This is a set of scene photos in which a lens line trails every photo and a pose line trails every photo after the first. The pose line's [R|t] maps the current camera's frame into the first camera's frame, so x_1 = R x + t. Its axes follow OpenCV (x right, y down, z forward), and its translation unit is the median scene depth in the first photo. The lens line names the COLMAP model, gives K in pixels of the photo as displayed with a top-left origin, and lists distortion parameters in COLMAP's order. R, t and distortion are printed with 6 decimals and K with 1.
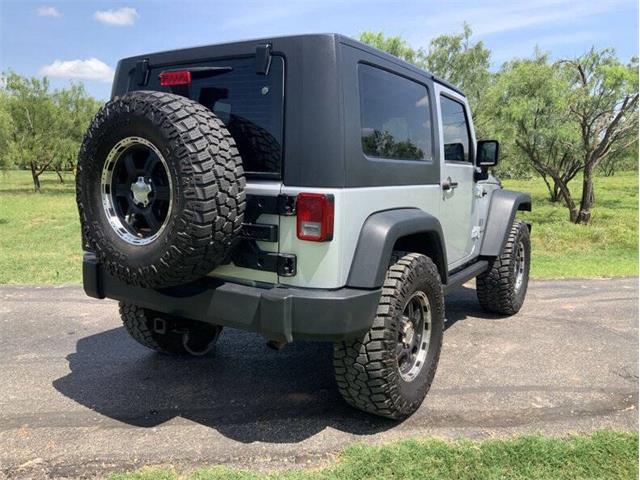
lens RADIAL K [[531.5, 0, 323.9], [0, 531.5, 242.4], [0, 0, 1]] dist [0.052279, -0.101935]
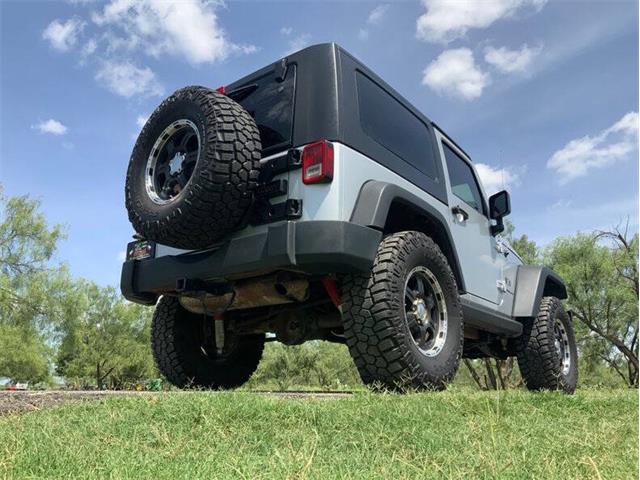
lens RADIAL K [[531.5, 0, 320.4], [0, 531.5, 239.2], [0, 0, 1]] dist [0.052279, -0.101935]
pose [[0.992747, -0.045234, -0.111388, 0.102678], [-0.005014, 0.910133, -0.414286, 0.537264], [0.120117, 0.411839, 0.903305, 0.019144]]
